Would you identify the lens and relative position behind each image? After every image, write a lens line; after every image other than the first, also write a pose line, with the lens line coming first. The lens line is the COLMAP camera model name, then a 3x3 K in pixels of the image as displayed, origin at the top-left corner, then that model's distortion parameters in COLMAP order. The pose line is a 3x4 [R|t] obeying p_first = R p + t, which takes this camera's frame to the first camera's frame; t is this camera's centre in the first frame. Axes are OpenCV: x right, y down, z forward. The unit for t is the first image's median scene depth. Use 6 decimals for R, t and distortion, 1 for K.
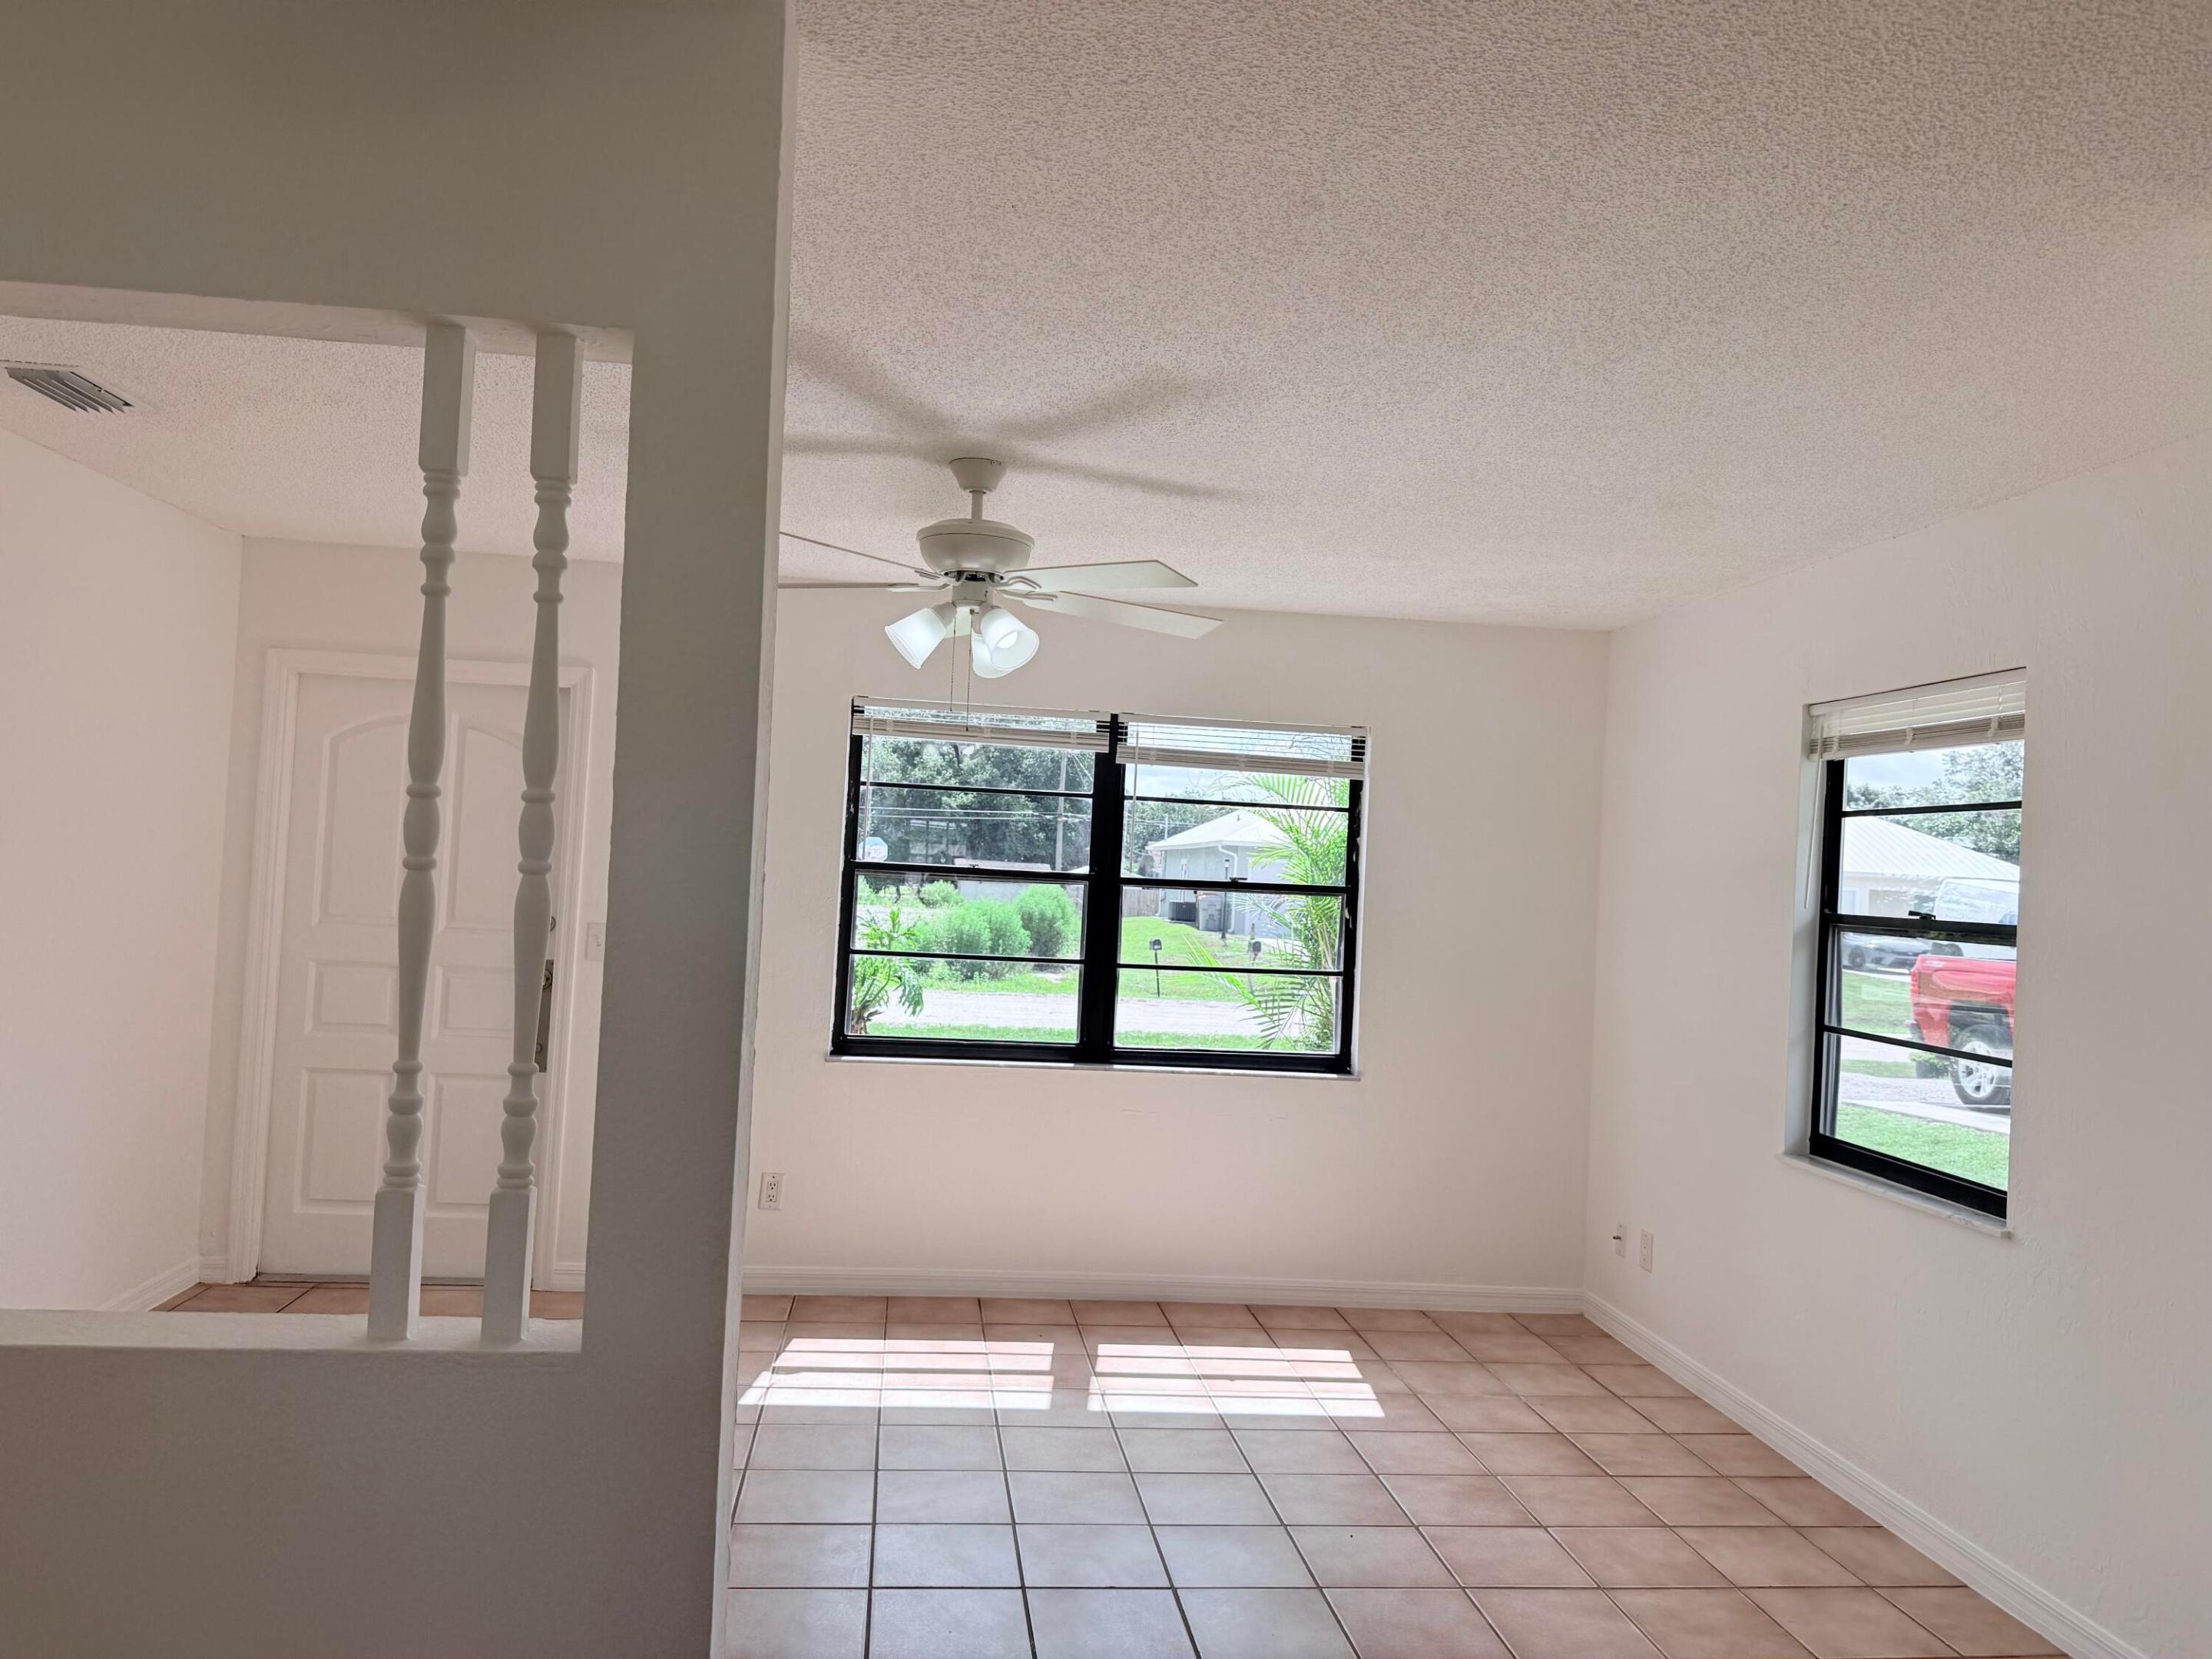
lens RADIAL K [[1553.7, 0, 1085.3], [0, 1553.7, 821.2], [0, 0, 1]] dist [0.039515, -0.053059]
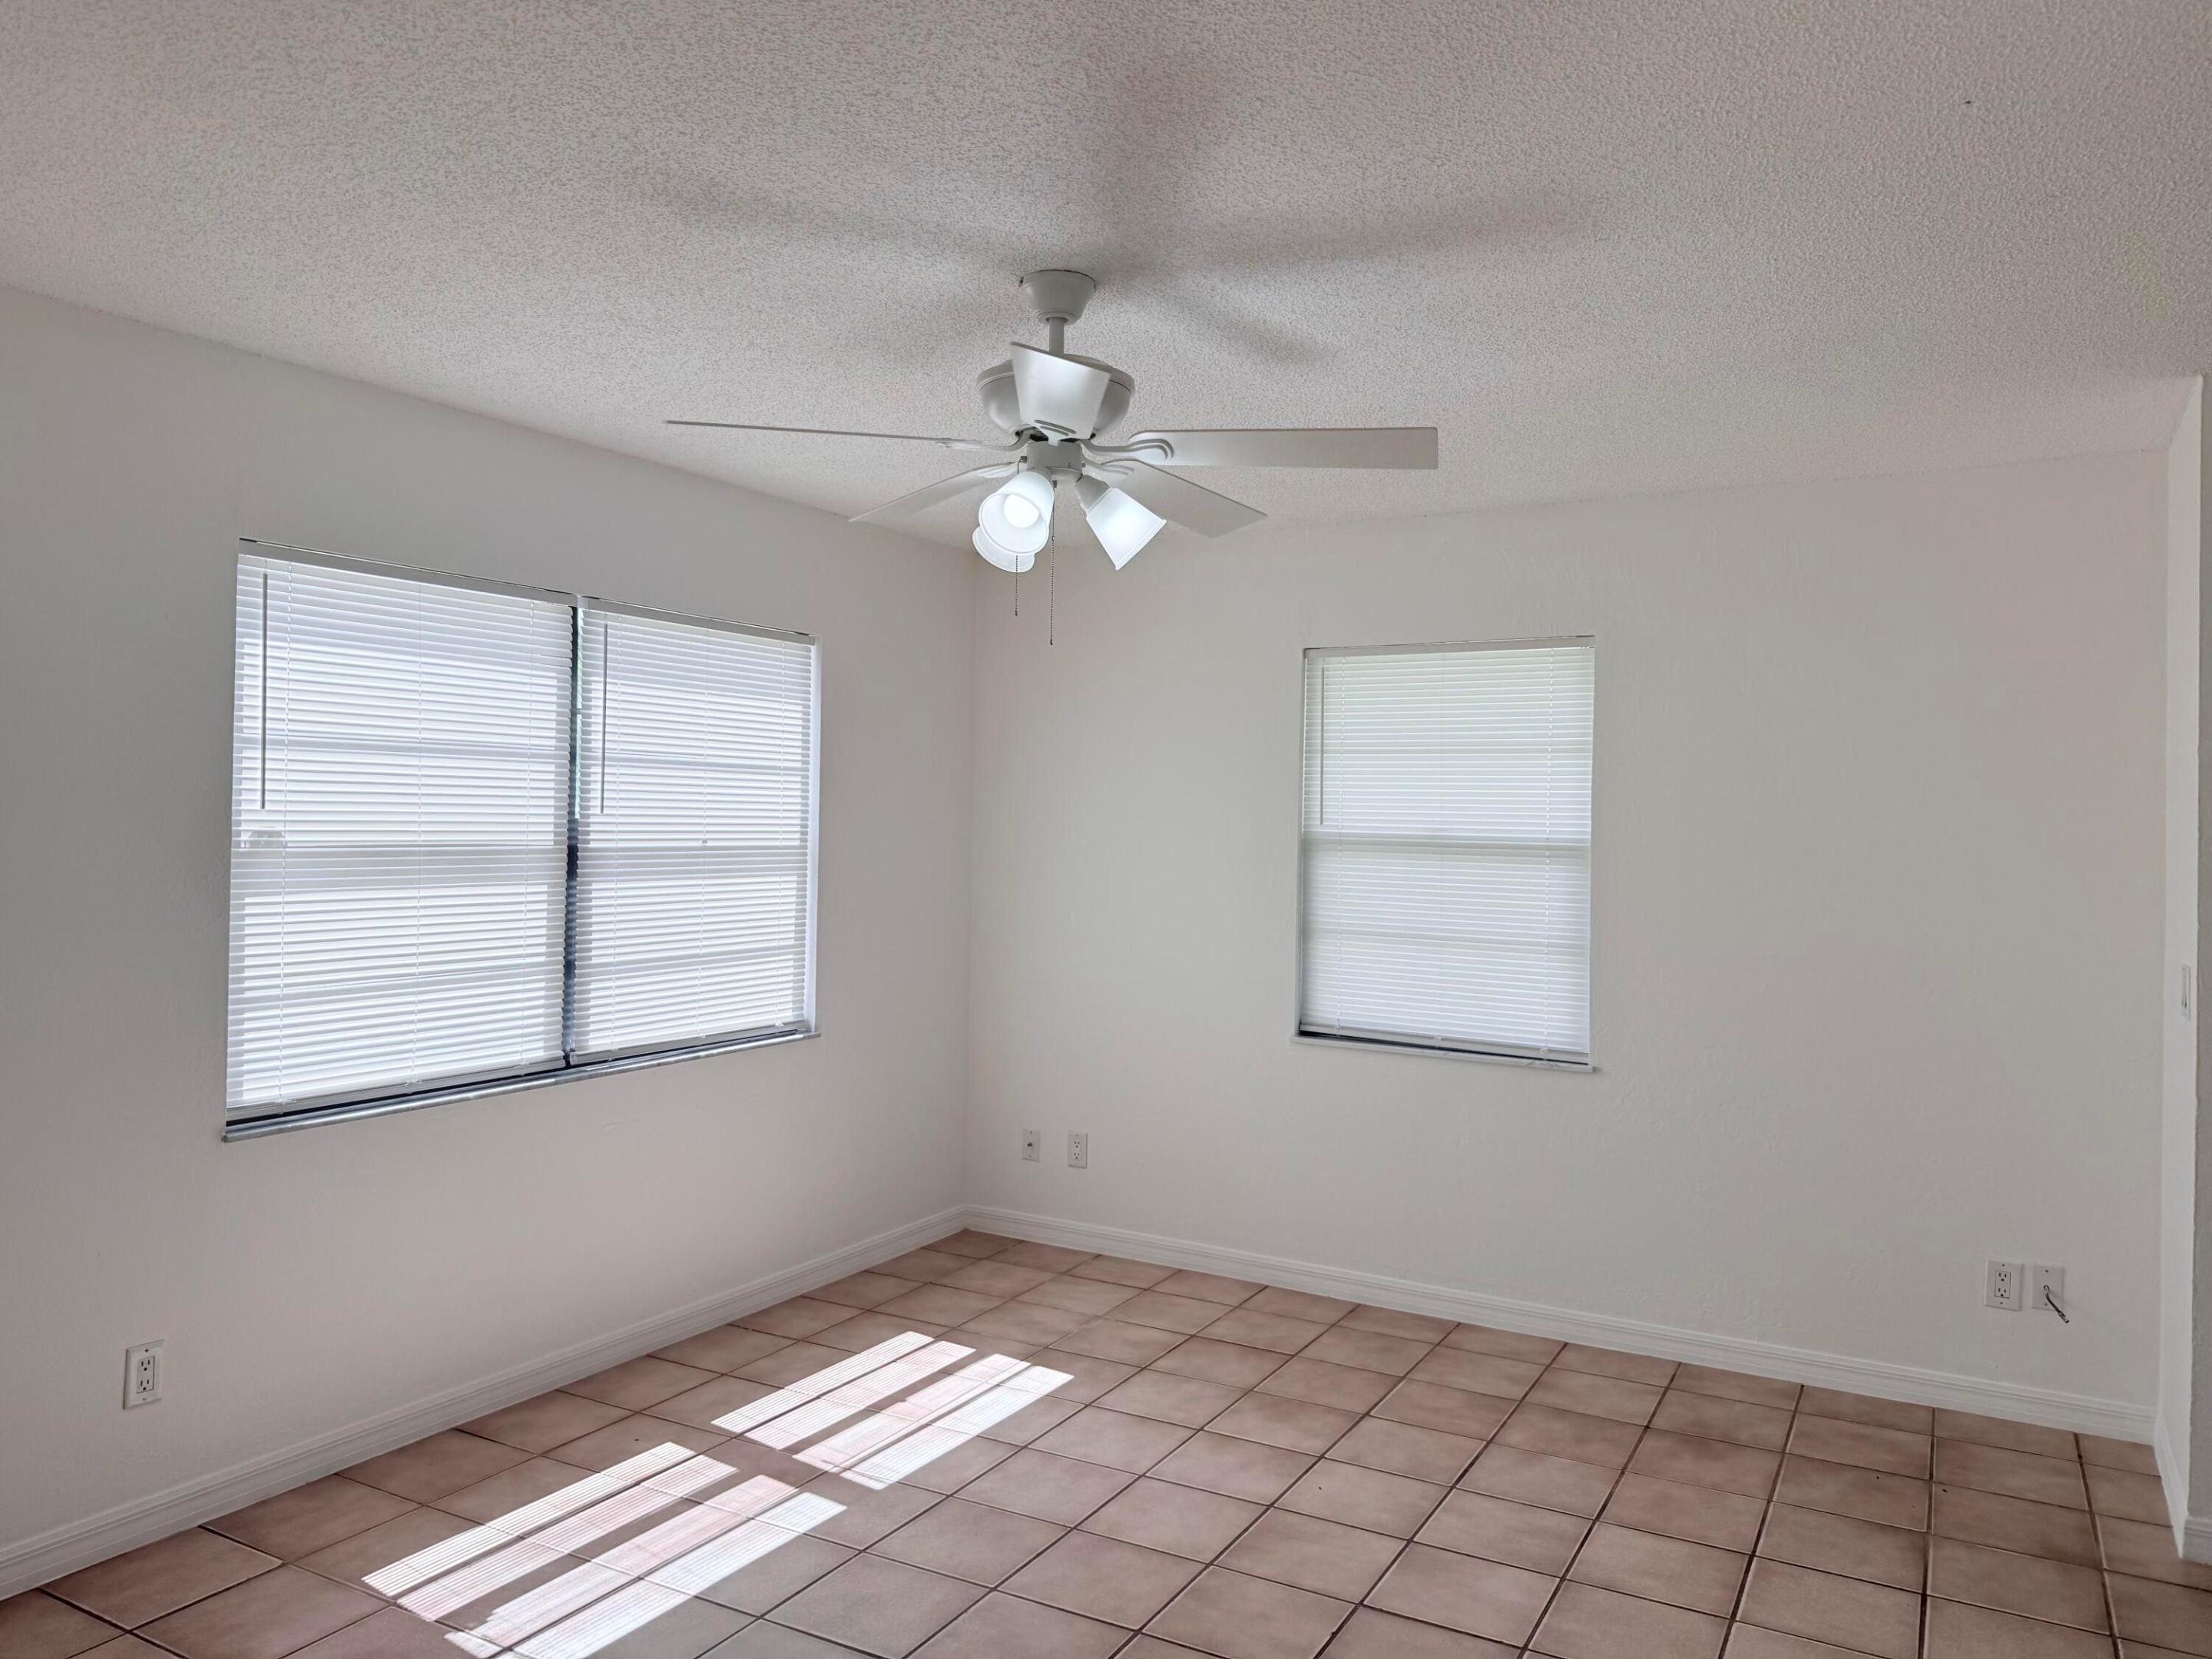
lens RADIAL K [[1553.7, 0, 1102.1], [0, 1553.7, 832.4], [0, 0, 1]] dist [0.039515, -0.053059]
pose [[0.586620, -0.044833, 0.808621, -0.526715], [-0.015657, 0.997652, 0.066671, -0.012697], [-0.809711, -0.051771, 0.584541, 0.429495]]
